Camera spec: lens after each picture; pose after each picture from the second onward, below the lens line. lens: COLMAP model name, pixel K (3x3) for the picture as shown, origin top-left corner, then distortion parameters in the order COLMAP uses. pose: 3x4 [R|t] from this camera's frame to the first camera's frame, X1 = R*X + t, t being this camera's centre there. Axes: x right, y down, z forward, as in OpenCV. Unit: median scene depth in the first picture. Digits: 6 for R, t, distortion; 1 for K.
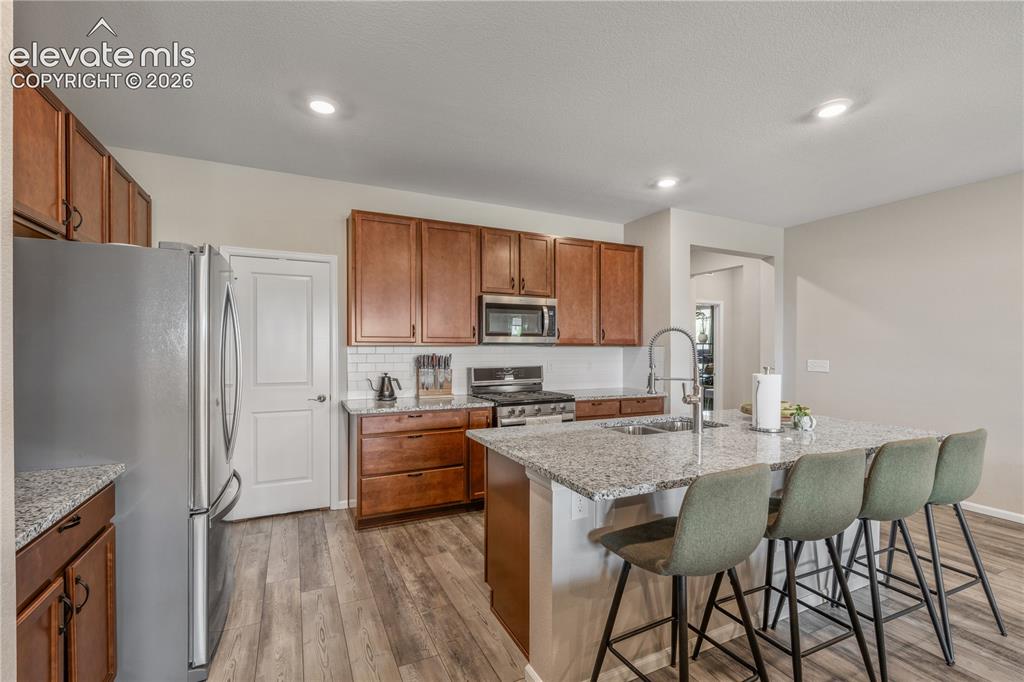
lens RADIAL K [[448.6, 0, 507.2], [0, 448.6, 351.0], [0, 0, 1]] dist [-0.003493, 0.000901]
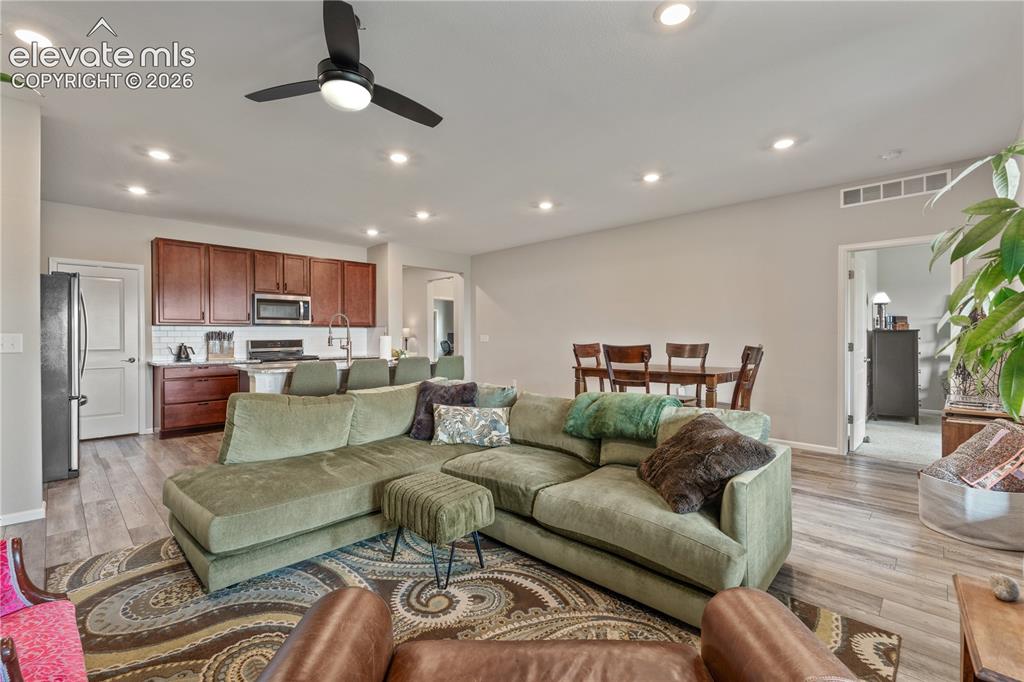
lens RADIAL K [[448.6, 0, 509.0], [0, 448.6, 337.0], [0, 0, 1]] dist [-0.003493, 0.000901]
pose [[0.939869, -0.006990, 0.341465, 0.240829], [0.009693, 0.999934, -0.006212, 0.046085], [-0.341398, 0.009148, 0.939874, -0.772568]]
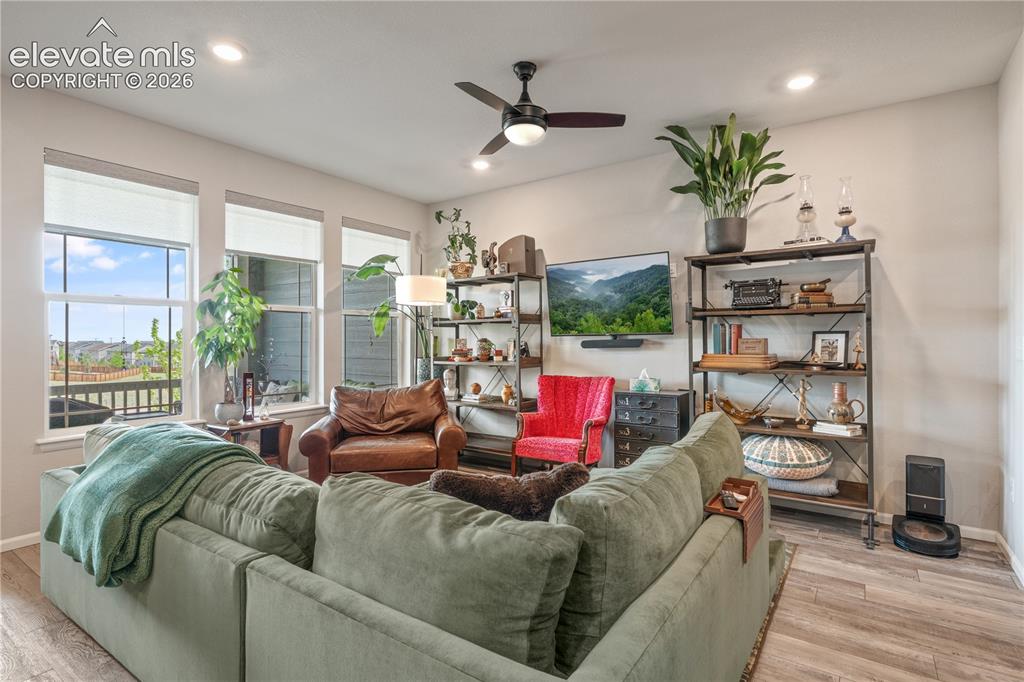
lens RADIAL K [[514.1, 0, 507.0], [0, 514.1, 339.0], [0, 0, 1]] dist [-0.002433, 0.000824]
pose [[-0.875395, -0.003065, -0.483399, 0.613655], [-0.006345, 0.999967, 0.005149, 0.032772], [0.483367, 0.007574, -0.875385, 0.426955]]
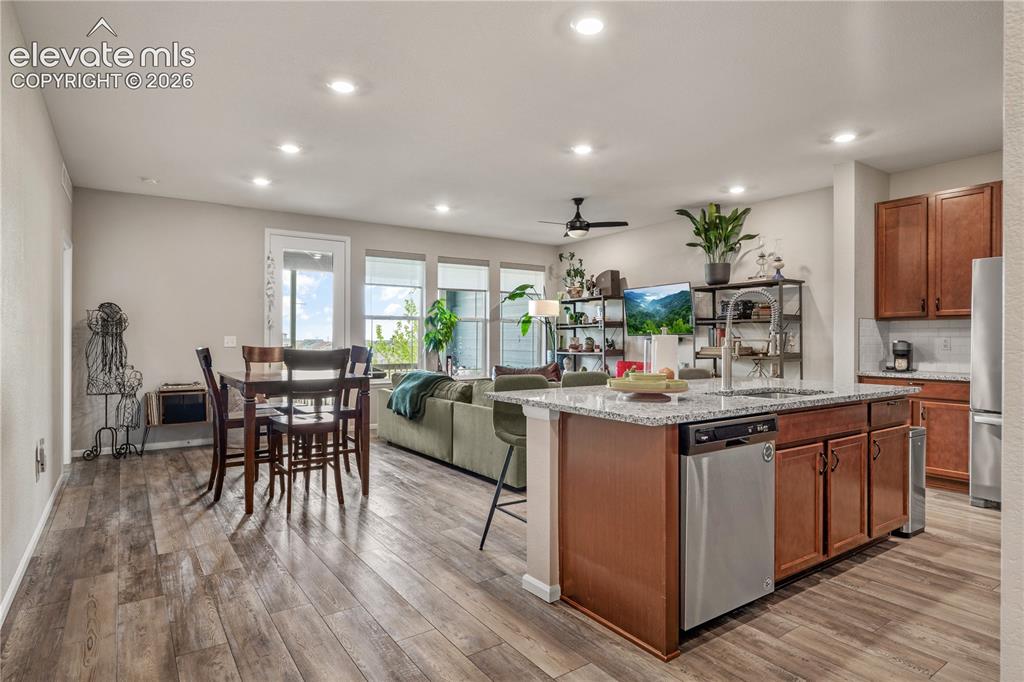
lens RADIAL K [[560.8, 0, 508.7], [0, 560.8, 339.0], [0, 0, 1]] dist [-0.005048, 0.003118]
pose [[-0.987449, -0.004197, -0.157883, 0.676204], [-0.005577, 0.999950, 0.008302, 0.029455], [0.157840, 0.009079, -0.987423, 1.306631]]
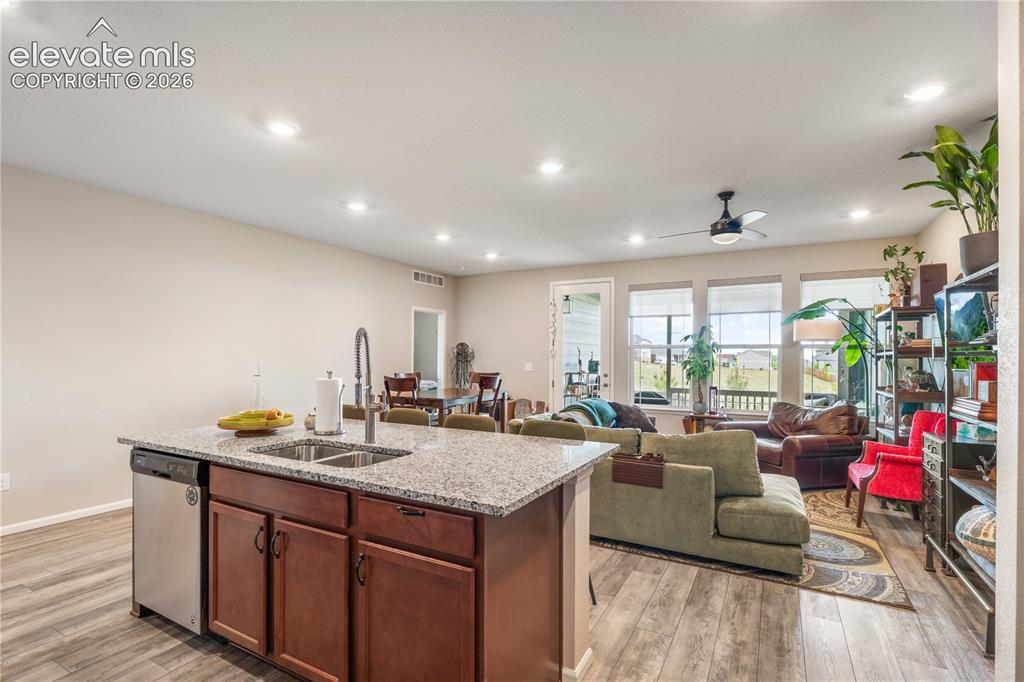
lens RADIAL K [[486.0, 0, 509.7], [0, 486.0, 360.1], [0, 0, 1]] dist [-0.000982, 0.001020]
pose [[-0.579312, -0.013919, 0.814987, -0.335394], [0.000033, 0.999854, 0.017099, -0.006933], [-0.815106, 0.009933, -0.579227, 0.785326]]
